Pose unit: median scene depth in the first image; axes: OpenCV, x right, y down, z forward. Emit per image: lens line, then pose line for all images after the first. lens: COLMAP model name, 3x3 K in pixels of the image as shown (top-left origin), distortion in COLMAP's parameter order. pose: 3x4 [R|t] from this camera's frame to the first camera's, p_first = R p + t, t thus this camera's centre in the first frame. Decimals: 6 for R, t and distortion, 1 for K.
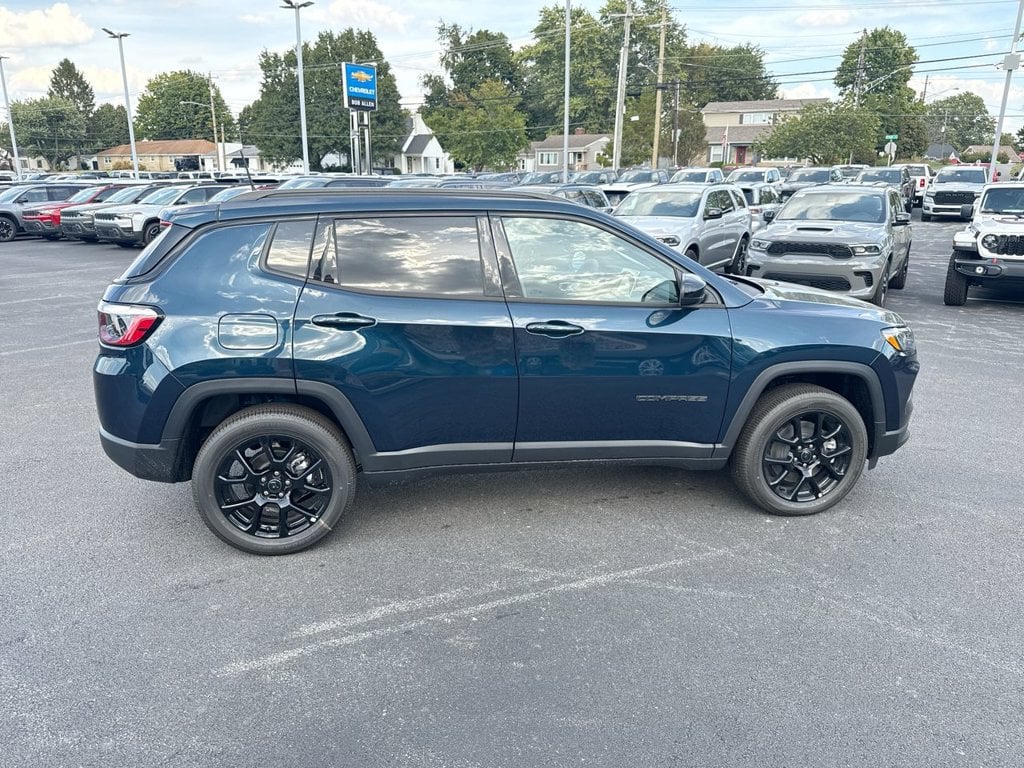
lens RADIAL K [[709.4, 0, 512.0], [0, 709.4, 384.0], [0, 0, 1]] dist [0.030987, -0.025205]
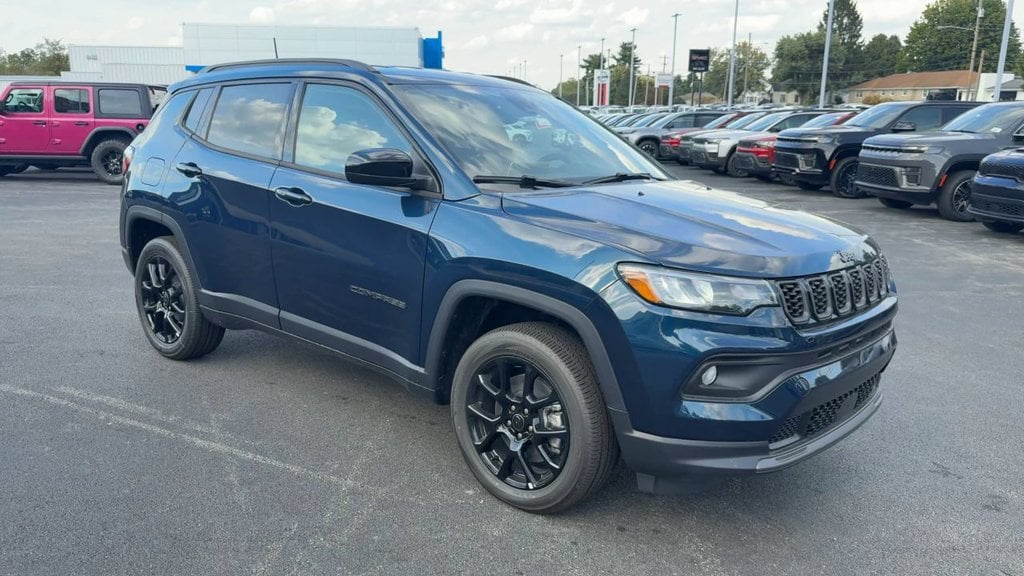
lens RADIAL K [[853.3, 0, 523.7], [0, 853.3, 286.4], [0, 0, 1]] dist [0.047427, -0.110618]
pose [[0.624458, 0.170369, -0.762251, 0.191924], [-0.235232, 0.971631, 0.024458, -0.009940], [0.744794, 0.164033, 0.646819, 0.080593]]
